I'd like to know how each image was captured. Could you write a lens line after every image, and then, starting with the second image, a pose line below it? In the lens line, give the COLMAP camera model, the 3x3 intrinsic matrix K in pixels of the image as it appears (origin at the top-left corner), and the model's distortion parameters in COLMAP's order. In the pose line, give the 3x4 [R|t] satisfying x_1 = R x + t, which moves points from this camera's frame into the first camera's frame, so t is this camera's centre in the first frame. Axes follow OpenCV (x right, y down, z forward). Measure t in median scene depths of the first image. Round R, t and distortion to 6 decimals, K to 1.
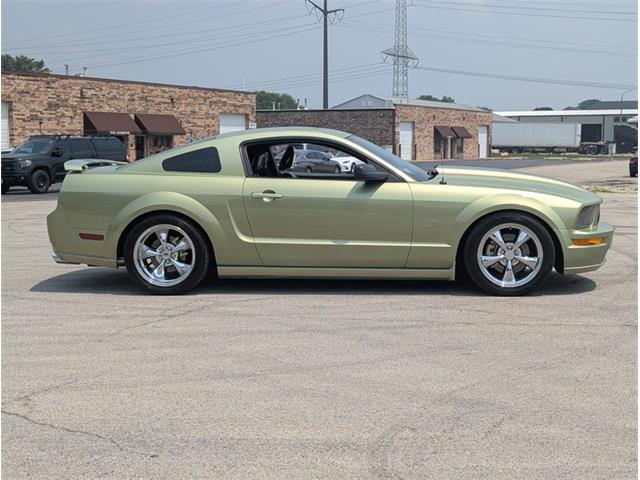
lens RADIAL K [[1152.5, 0, 320.0], [0, 1152.5, 240.0], [0, 0, 1]] dist [0.456719, -2.549003]
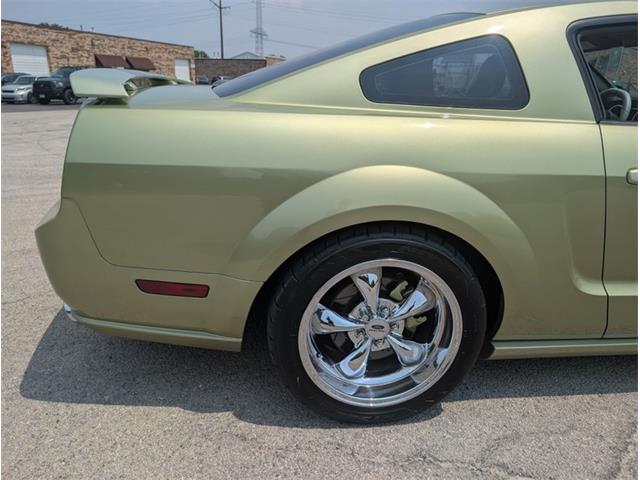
lens RADIAL K [[459.1, 0, 320.0], [0, 459.1, 240.0], [0, 0, 1]] dist [-0.003758, 0.003762]
pose [[0.972349, -0.051965, 0.227677, -0.057050], [-0.006176, 0.968866, 0.247510, -0.016547], [-0.233450, -0.242072, 0.941755, 0.268301]]
